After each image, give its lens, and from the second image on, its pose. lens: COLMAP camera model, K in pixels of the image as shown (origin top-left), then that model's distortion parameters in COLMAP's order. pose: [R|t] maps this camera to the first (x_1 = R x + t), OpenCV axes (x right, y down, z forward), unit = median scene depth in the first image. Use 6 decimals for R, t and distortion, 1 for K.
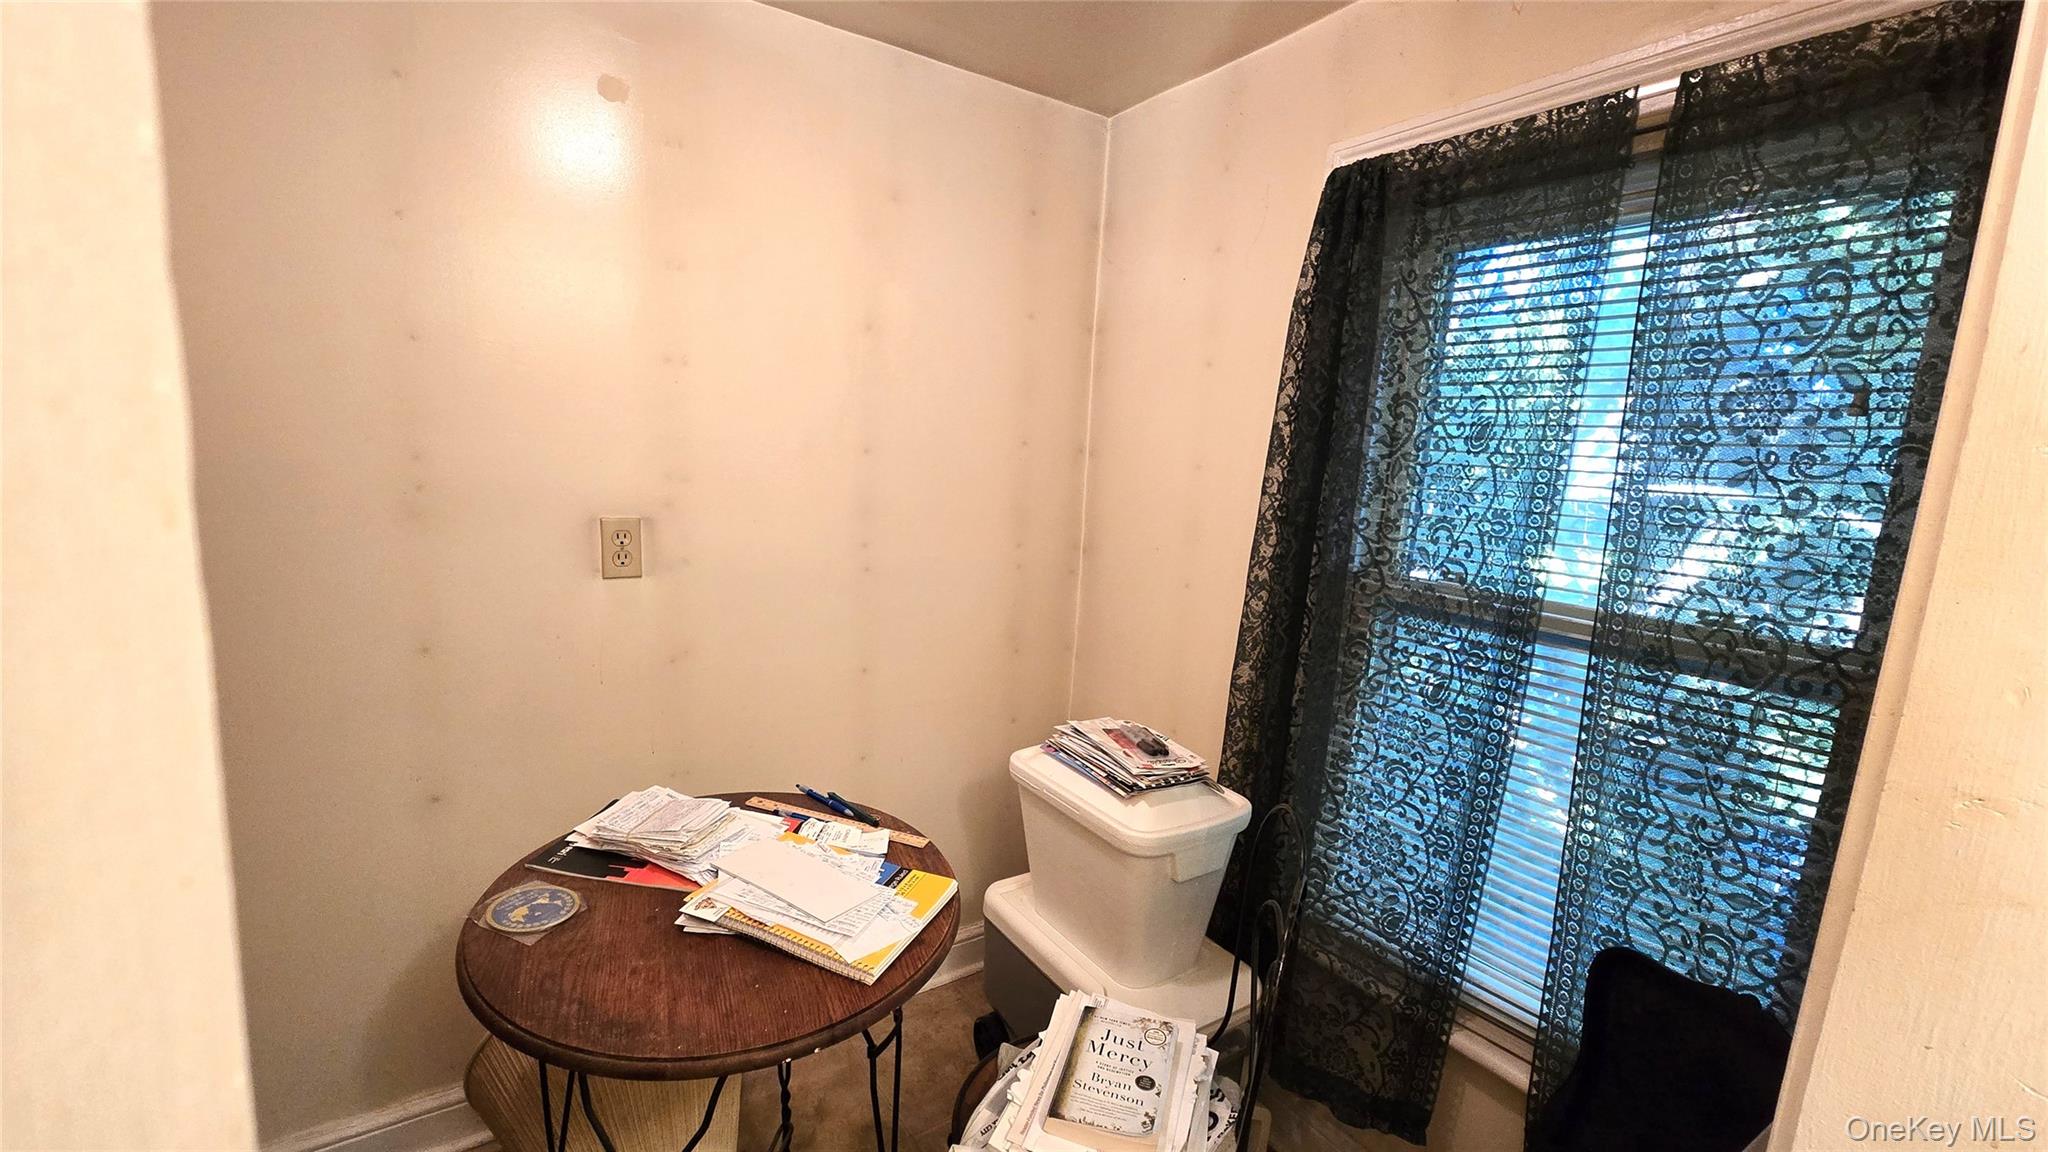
lens RADIAL K [[838.9, 0, 1004.5], [0, 838.9, 597.6], [0, 0, 1]] dist [-0.002256, 0.001136]
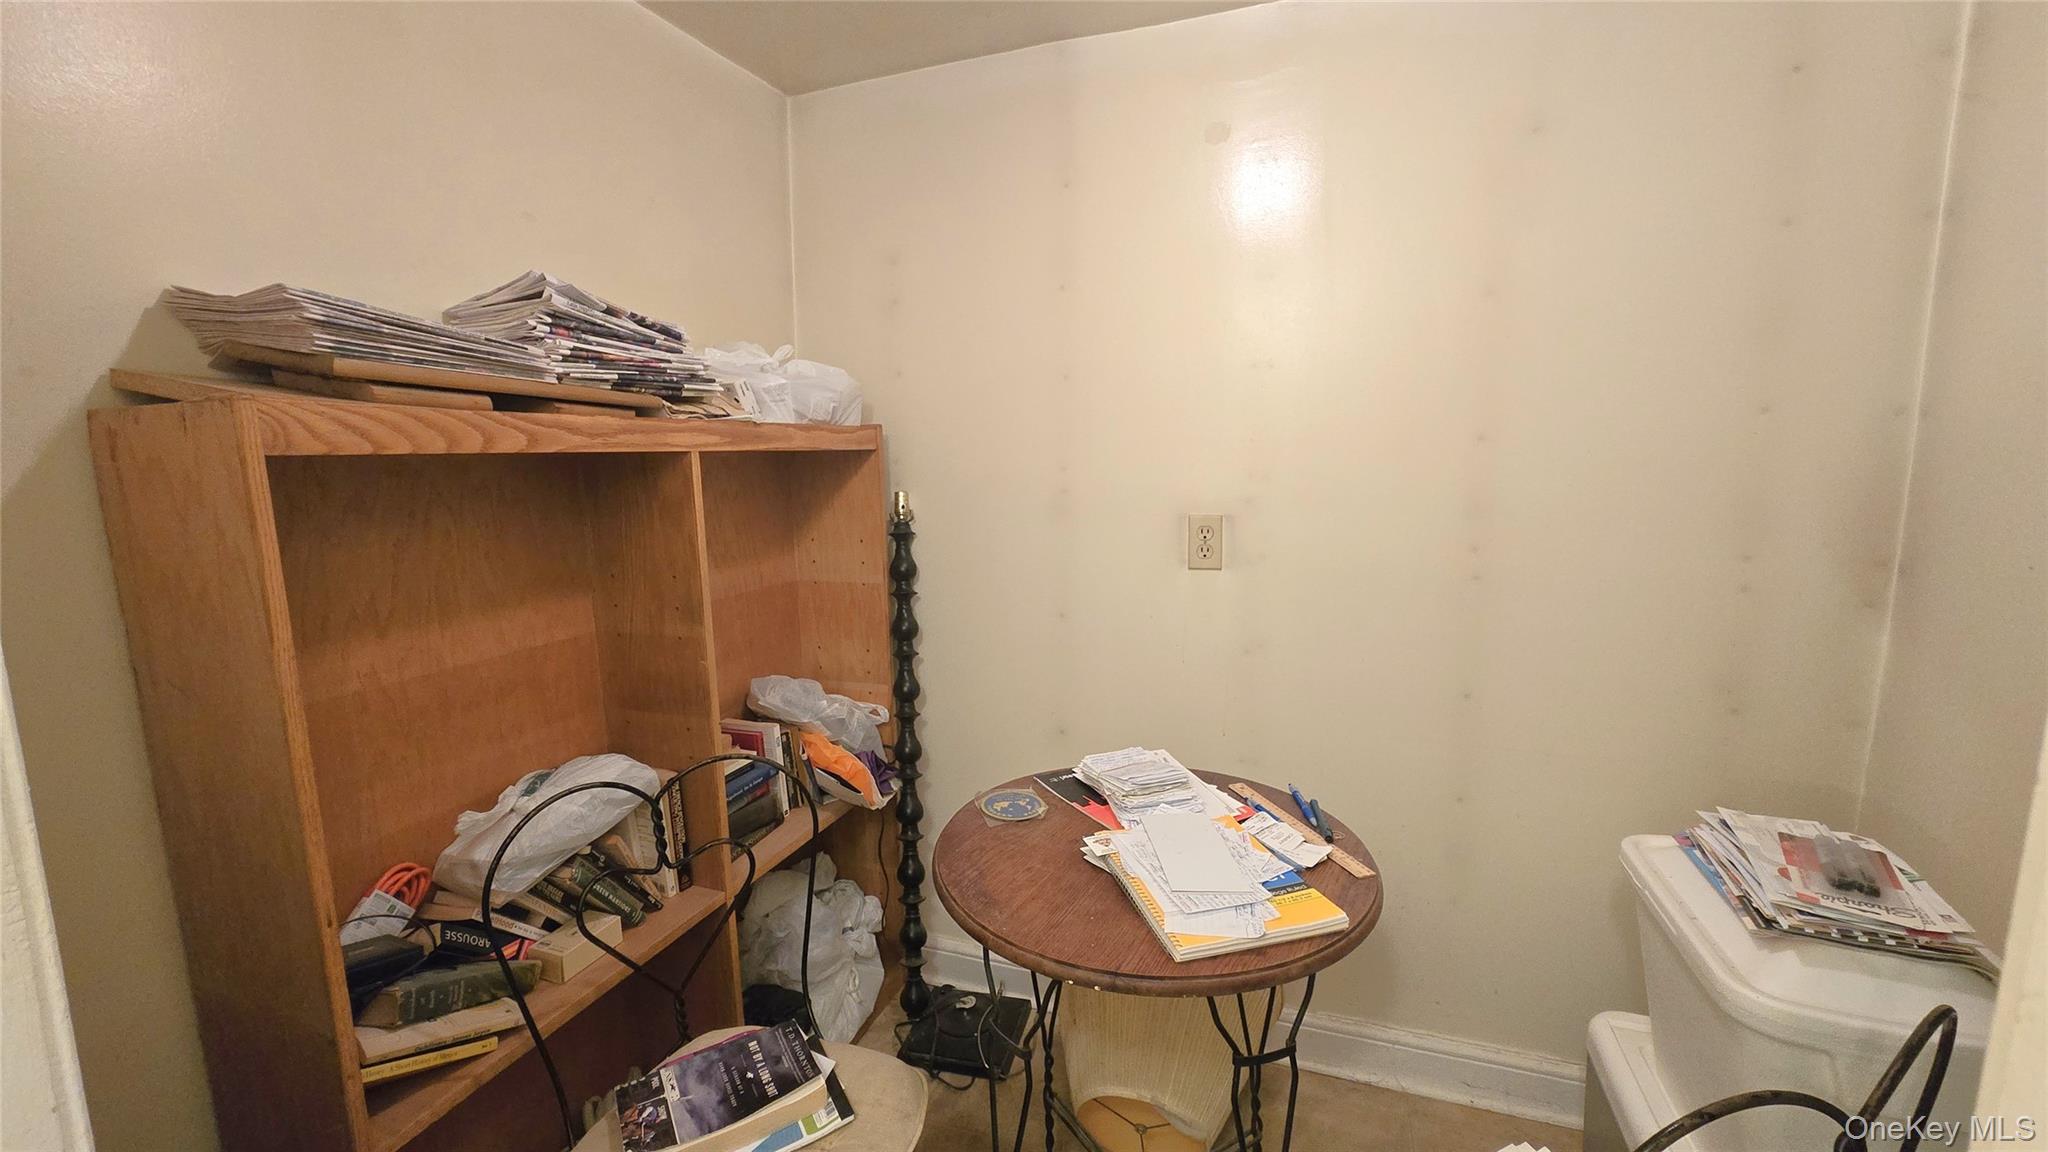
lens RADIAL K [[864.1, 0, 1024.0], [0, 864.1, 576.0], [0, 0, 1]] dist [0.017333, 0.000259]
pose [[0.591667, 0.036674, -0.805348, 0.340608], [-0.098704, 0.994745, -0.027217, 0.042347], [0.800117, 0.095595, 0.592177, 0.146207]]
